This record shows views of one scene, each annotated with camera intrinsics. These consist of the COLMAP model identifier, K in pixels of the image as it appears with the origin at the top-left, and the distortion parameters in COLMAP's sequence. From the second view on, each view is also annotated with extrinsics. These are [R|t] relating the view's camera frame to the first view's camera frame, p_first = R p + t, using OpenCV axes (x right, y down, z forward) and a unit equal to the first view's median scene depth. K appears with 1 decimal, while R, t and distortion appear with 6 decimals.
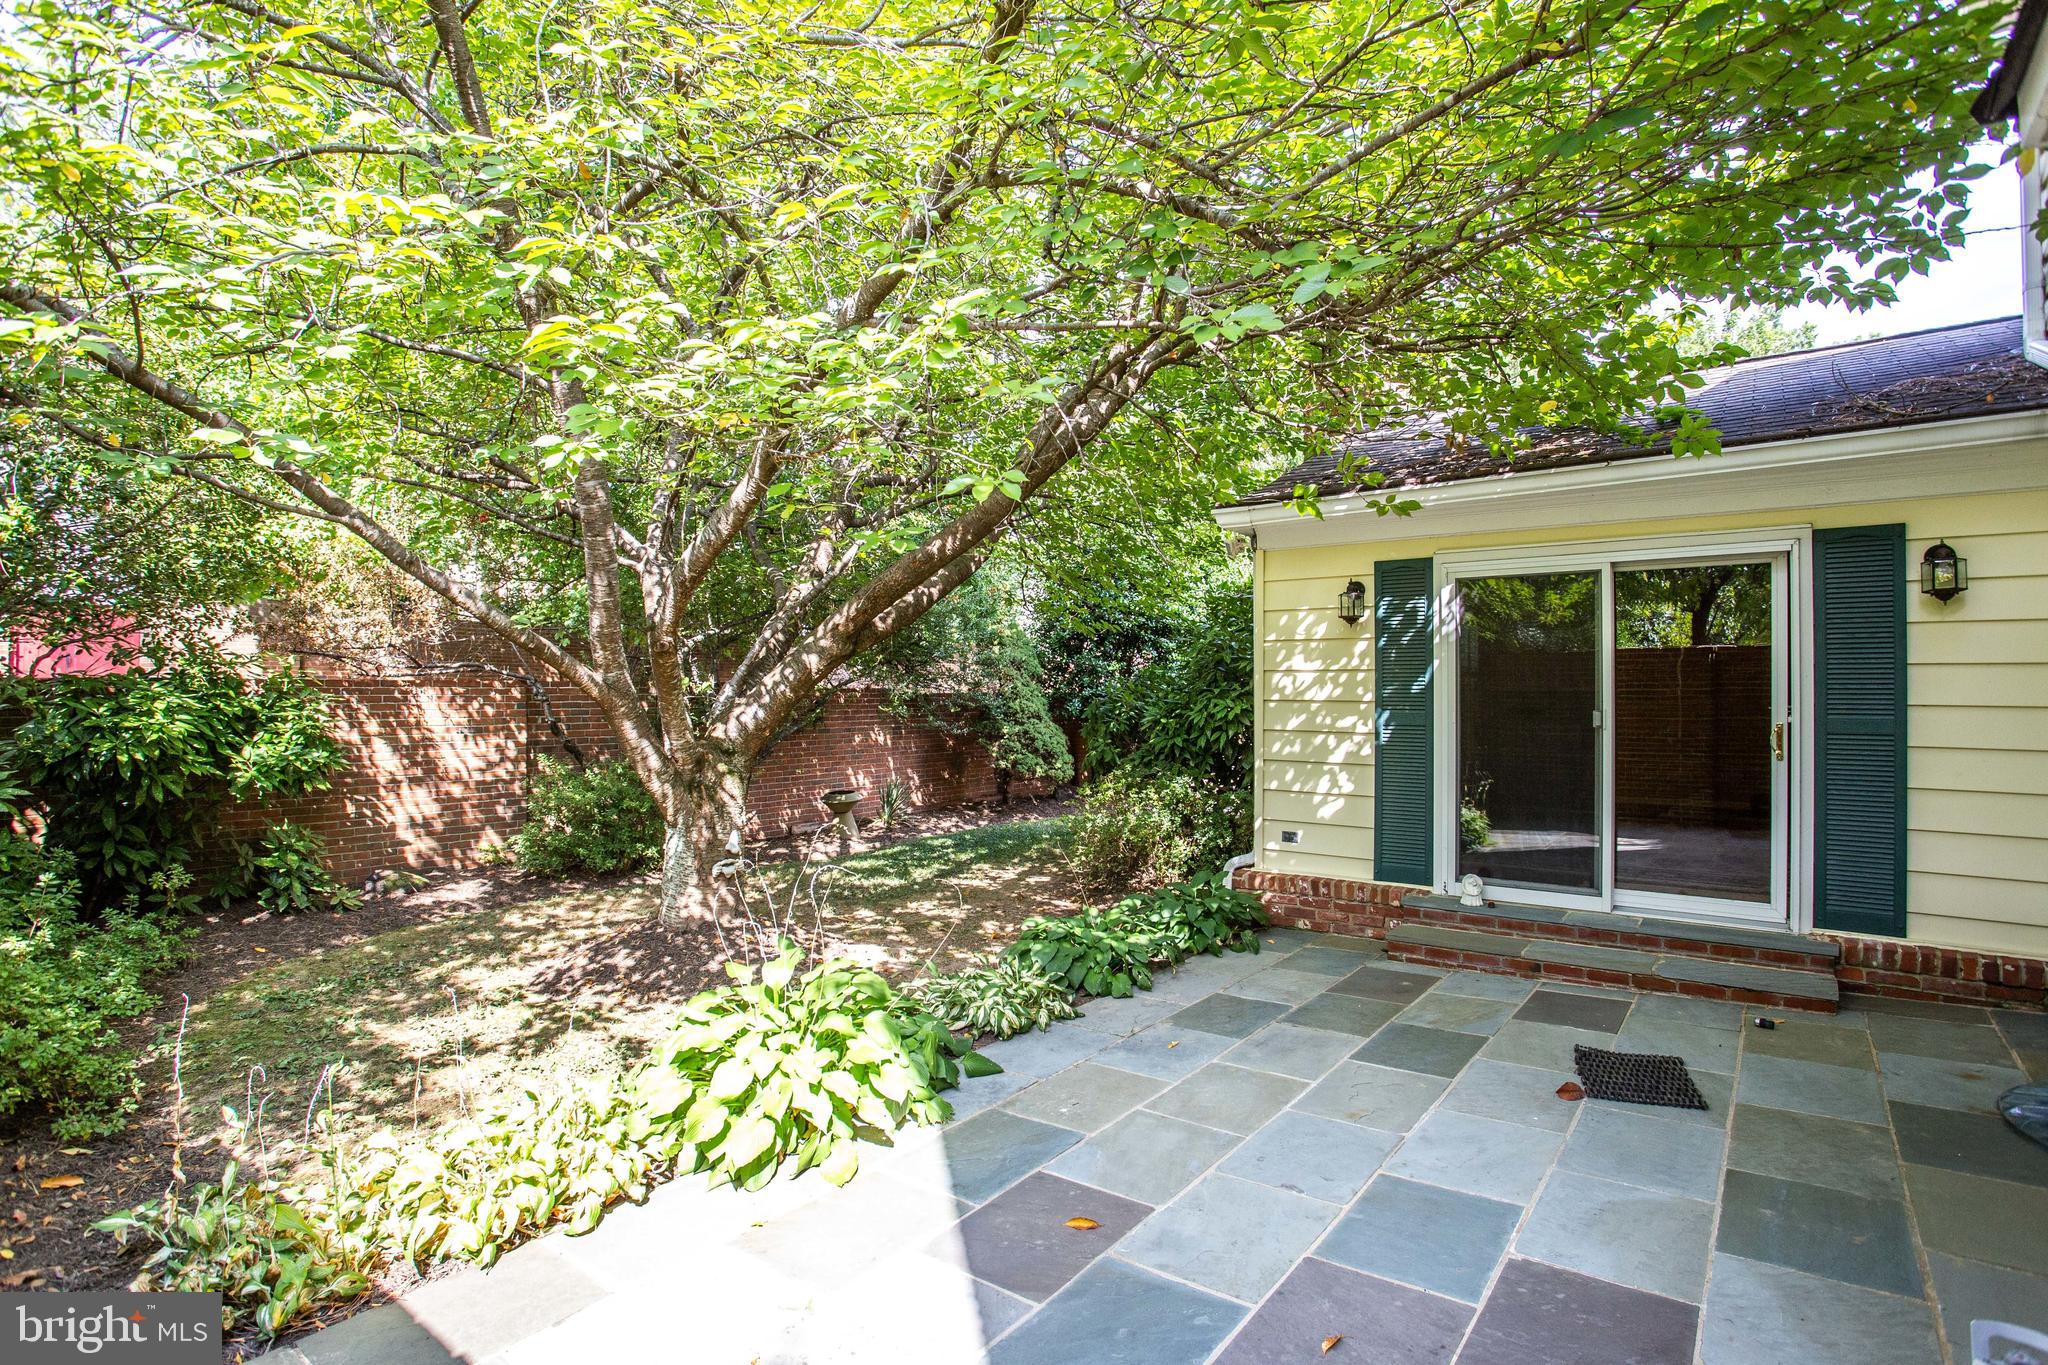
lens RADIAL K [[1017.9, 0, 1072.5], [0, 1017.9, 692.1], [0, 0, 1]] dist [-0.062370, 0.015279]
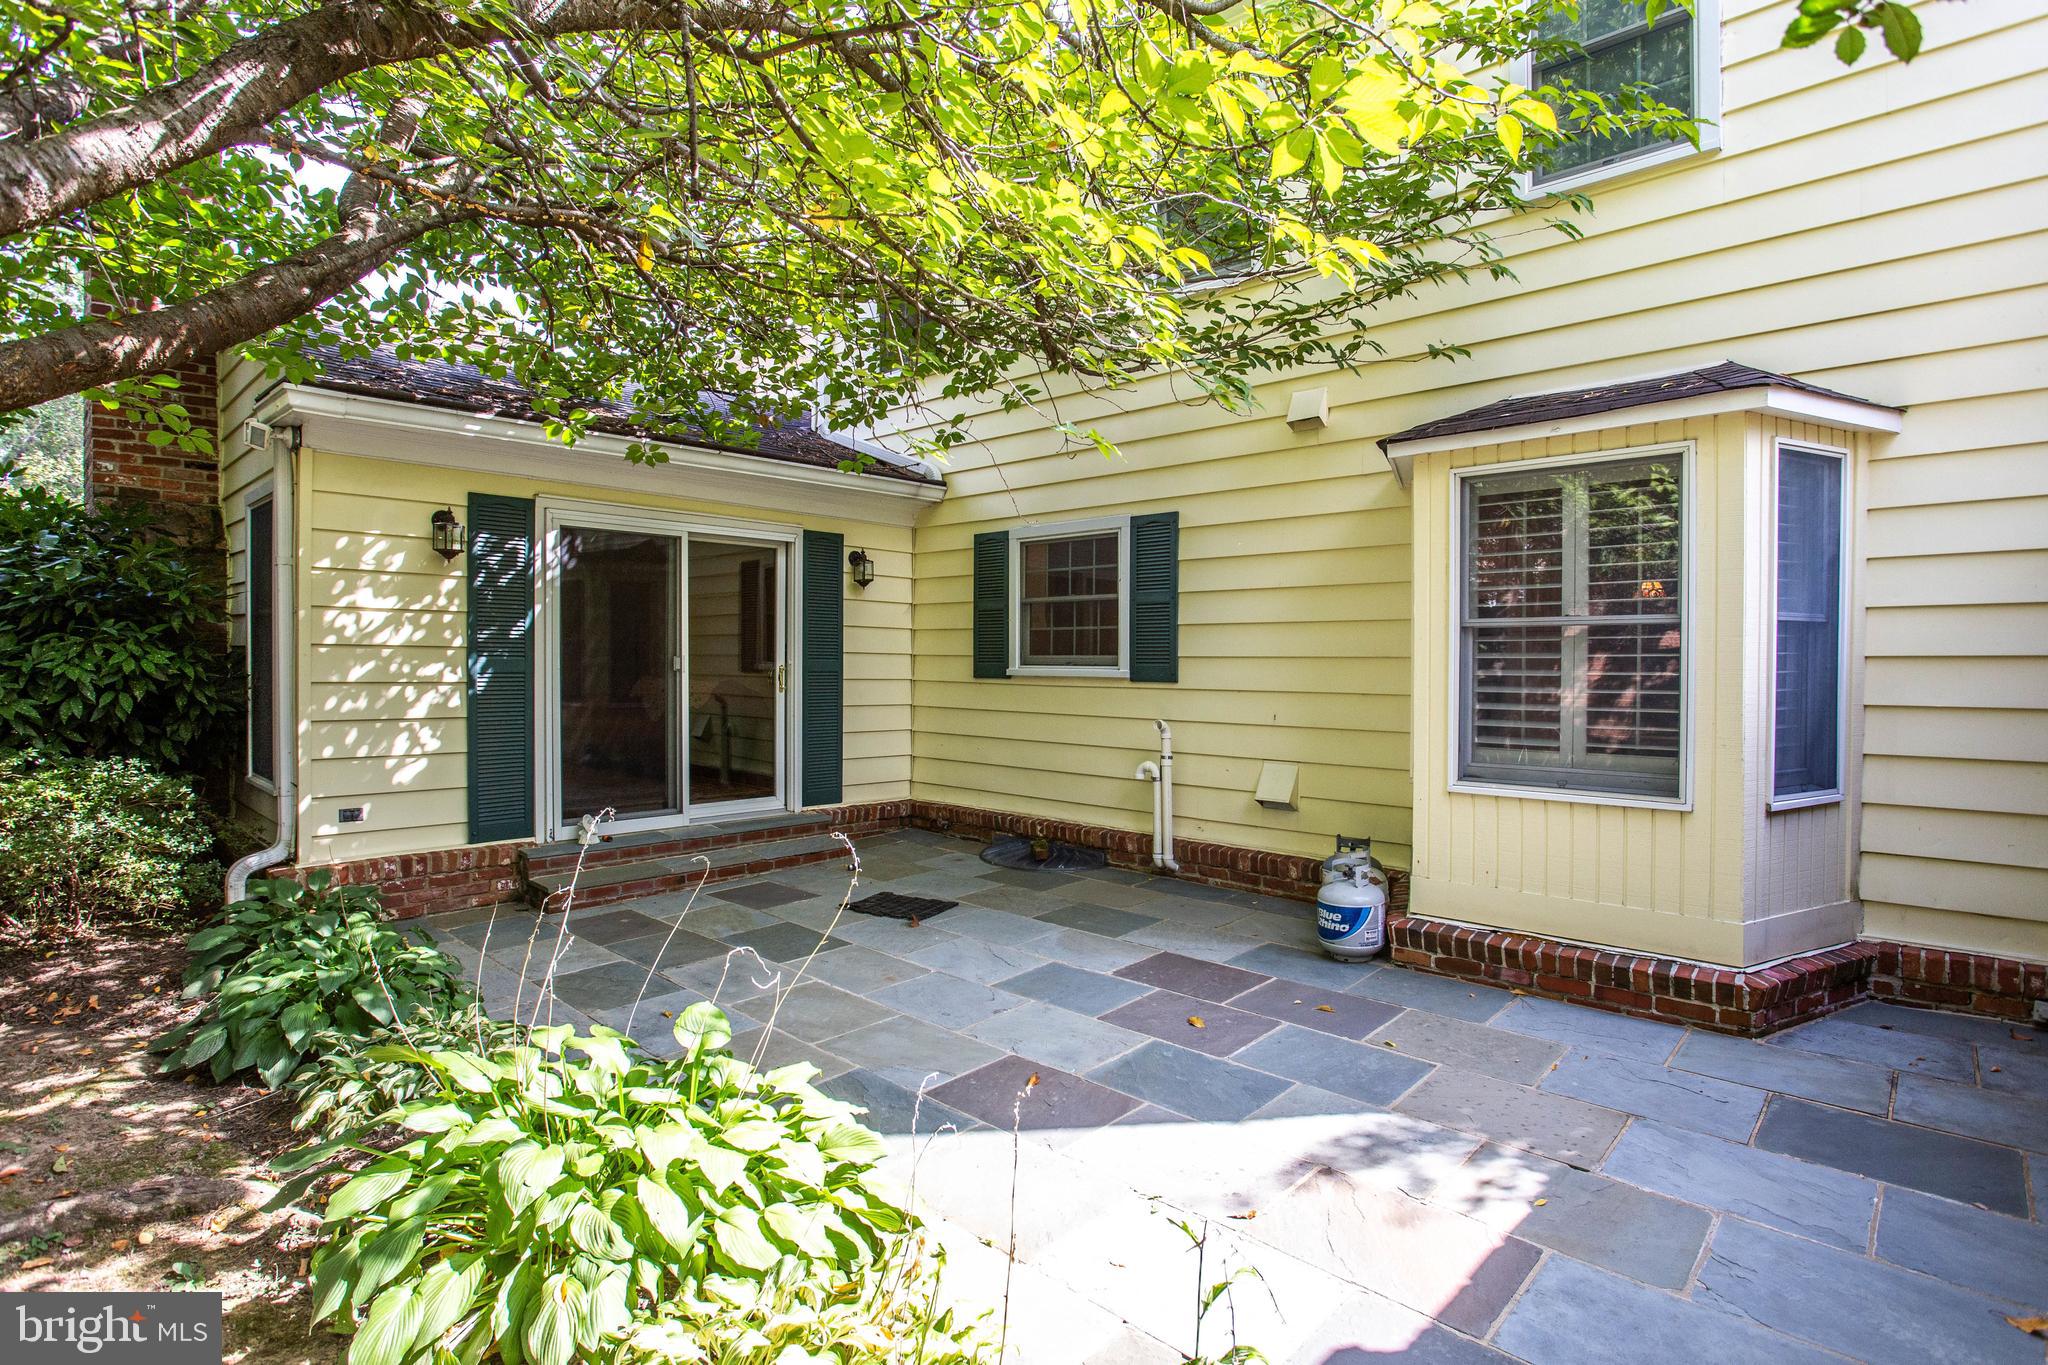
lens RADIAL K [[1007.1, 0, 1027.6], [0, 1007.1, 680.0], [0, 0, 1]] dist [-0.055672, 0.012555]
pose [[0.107234, -0.017485, 0.994080, -0.565427], [-0.005572, 0.999819, 0.018187, 0.021552], [-0.994218, -0.007489, 0.107117, 0.436847]]
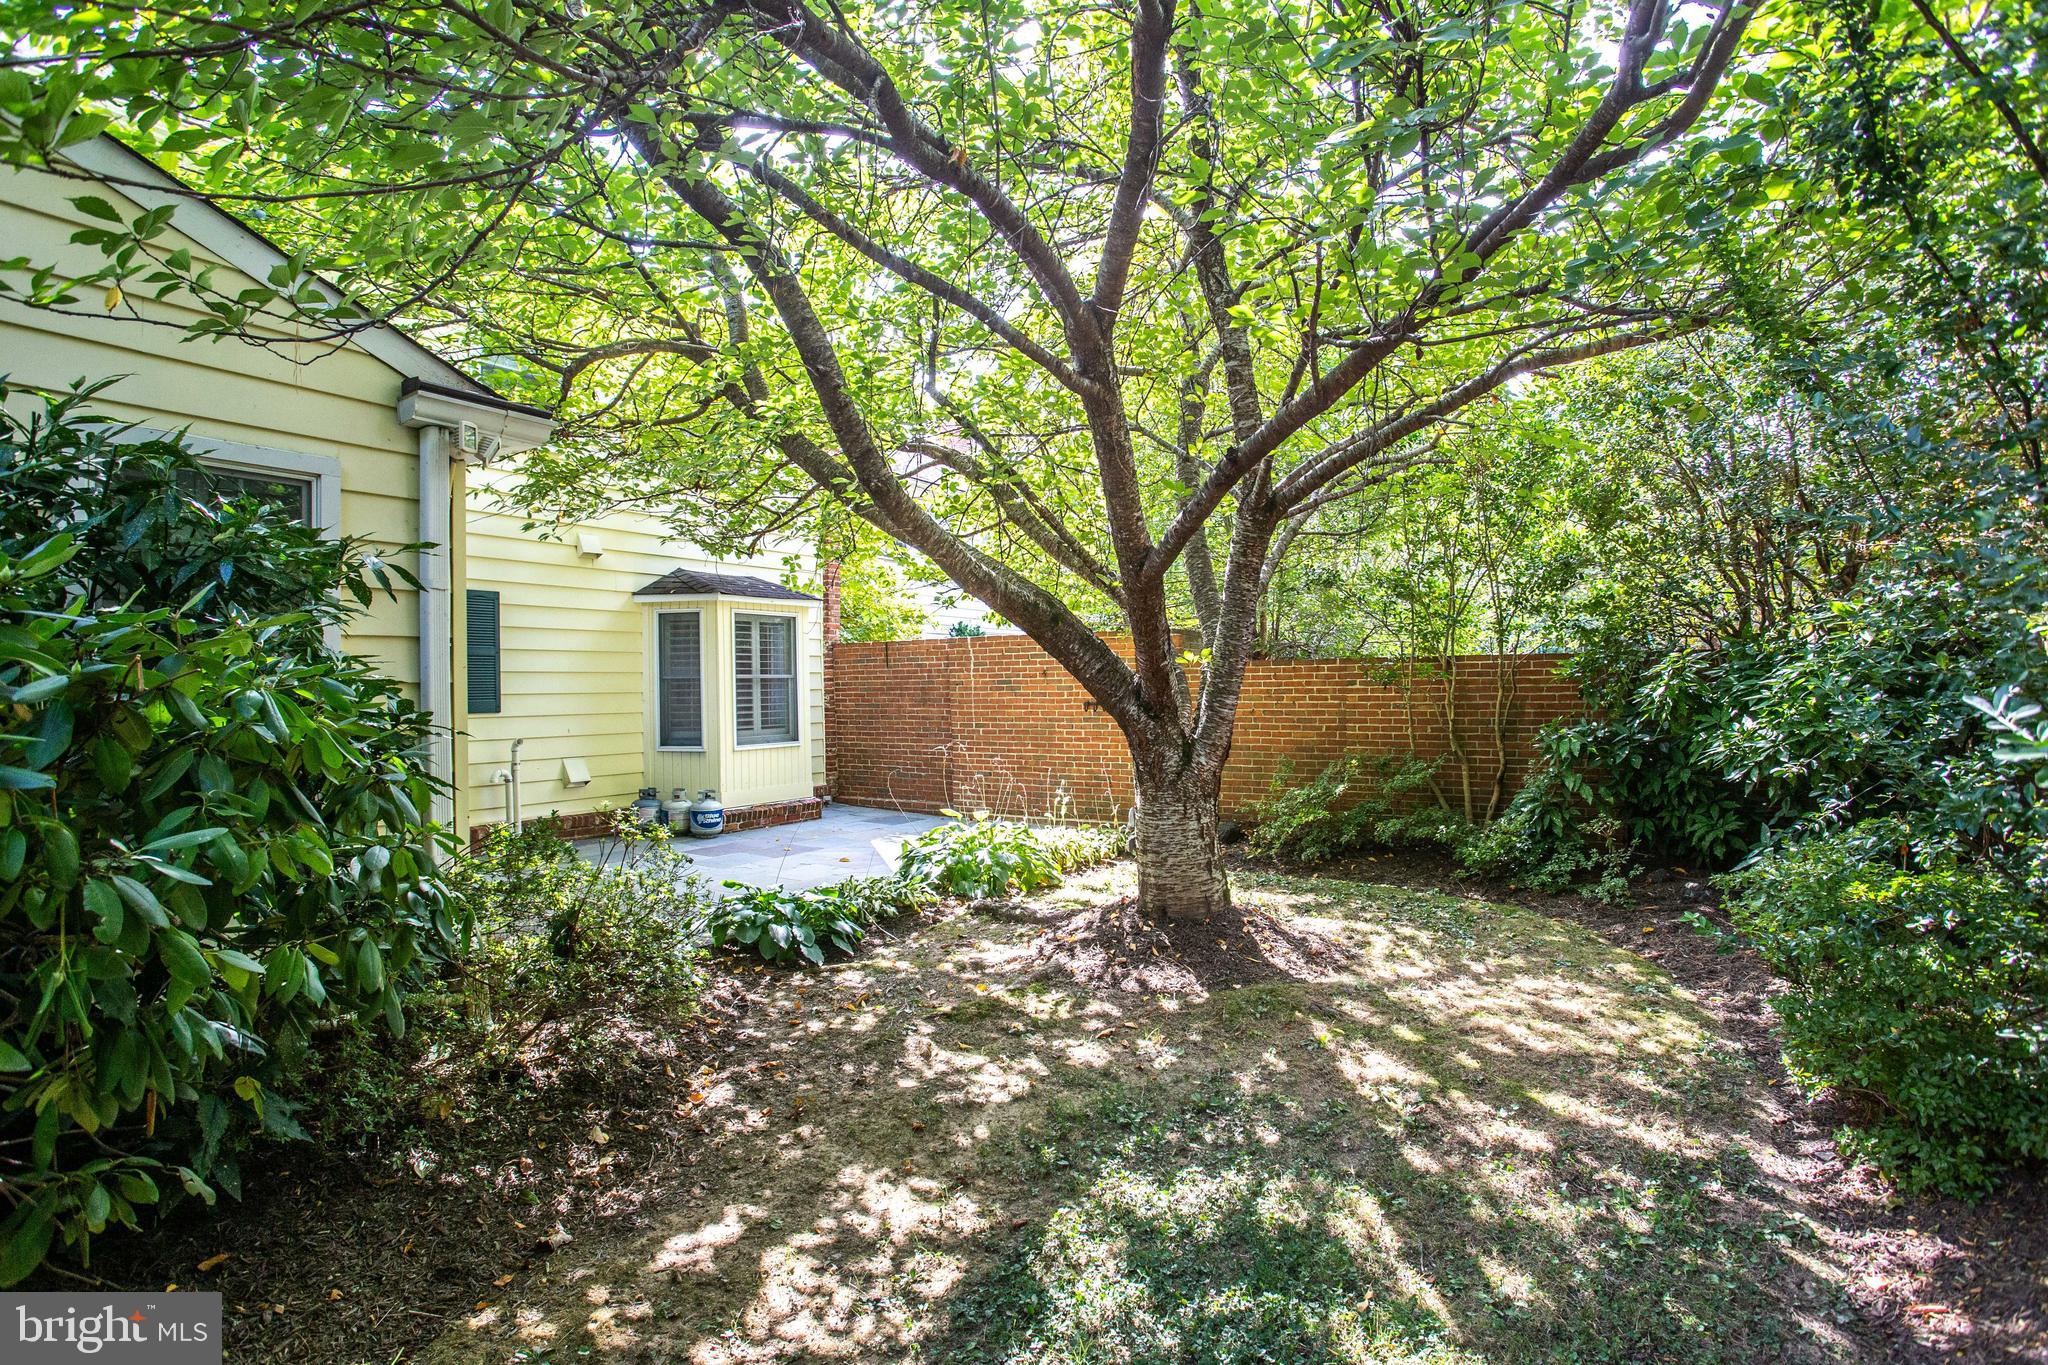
lens RADIAL K [[1017.9, 0, 1025.2], [0, 1017.9, 681.7], [0, 0, 1]] dist [-0.062370, 0.015279]
pose [[-0.998700, 0.013681, -0.049094, -0.188394], [0.014012, 0.999881, -0.006399, 0.017330], [0.049001, -0.007078, -0.998774, 1.982324]]
